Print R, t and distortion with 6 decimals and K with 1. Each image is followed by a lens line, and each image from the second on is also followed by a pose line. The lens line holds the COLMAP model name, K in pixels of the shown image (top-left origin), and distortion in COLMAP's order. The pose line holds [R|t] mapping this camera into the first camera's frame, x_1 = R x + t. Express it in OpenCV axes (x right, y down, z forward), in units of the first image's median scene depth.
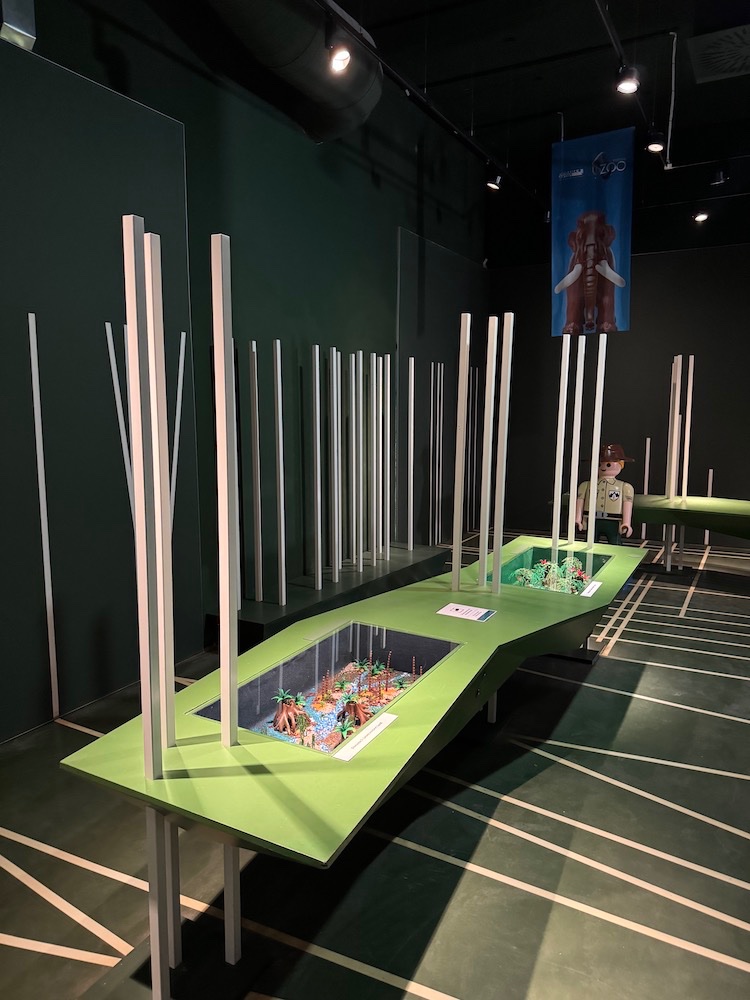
lens RADIAL K [[707.9, 0, 373.7], [0, 707.9, 497.2], [0, 0, 1]] dist [0.041920, -0.041272]
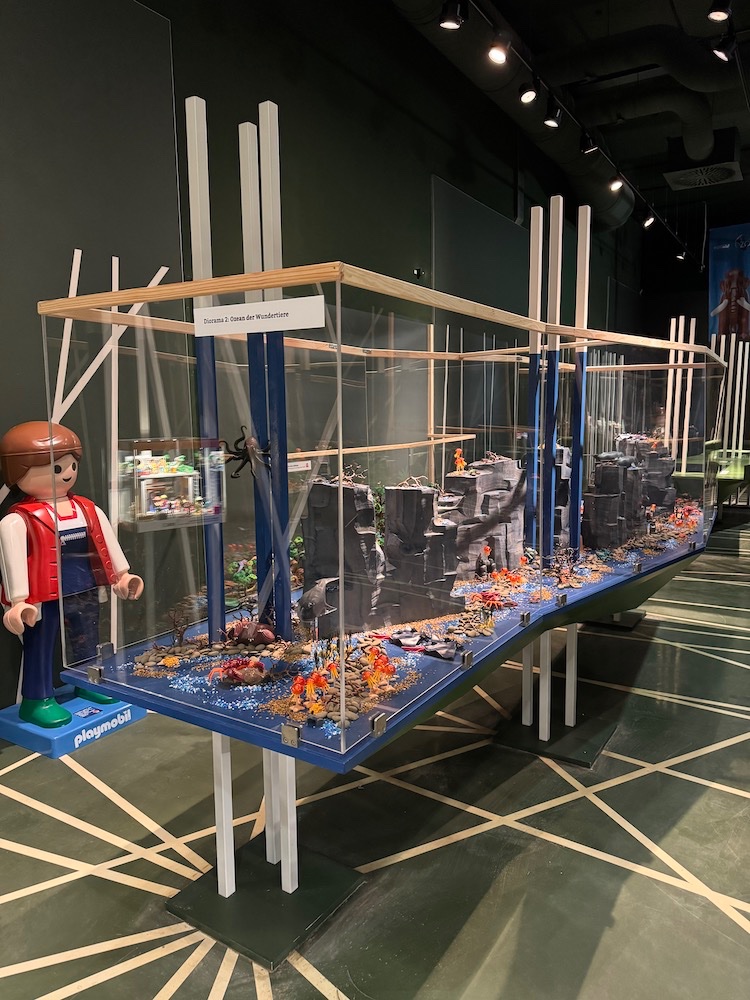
lens RADIAL K [[707.9, 0, 383.4], [0, 707.9, 500.5], [0, 0, 1]] dist [0.041920, -0.041272]
pose [[0.998747, -0.002697, -0.049973, -0.450846], [0.002384, 0.999977, -0.006325, 0.164074], [0.049988, 0.006198, 0.998731, -0.749058]]
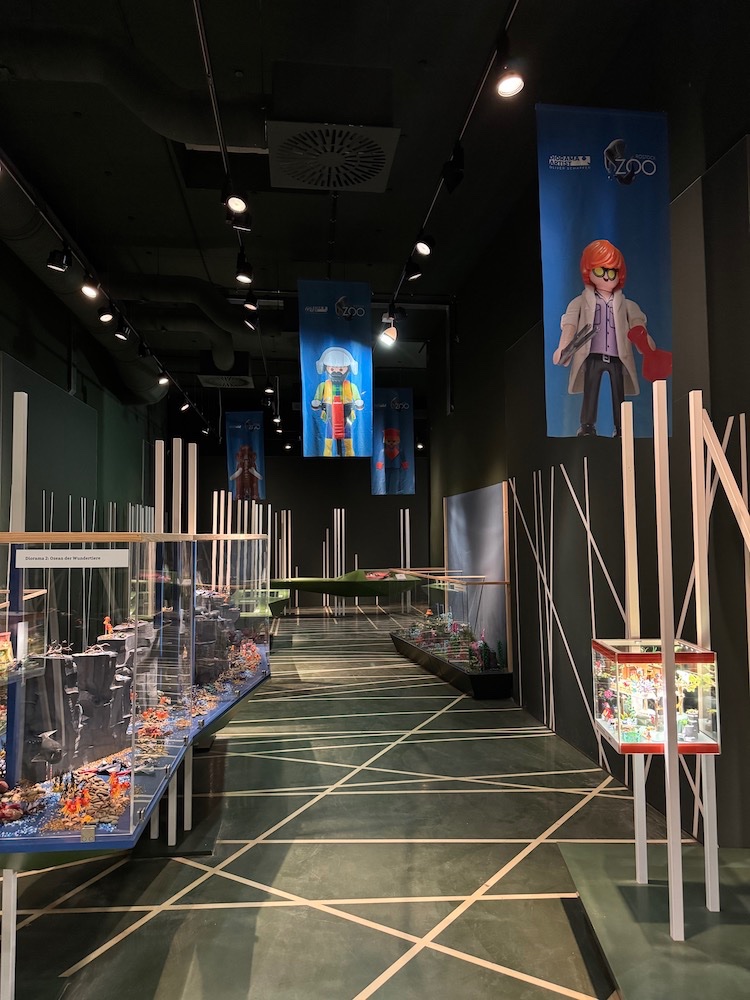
lens RADIAL K [[707.9, 0, 375.9], [0, 707.9, 498.6], [0, 0, 1]] dist [0.041920, -0.041272]
pose [[0.821761, 0.024431, 0.569308, -0.586053], [0.085253, 0.982565, -0.165223, 0.146756], [-0.563418, 0.184309, 0.805351, -0.915464]]
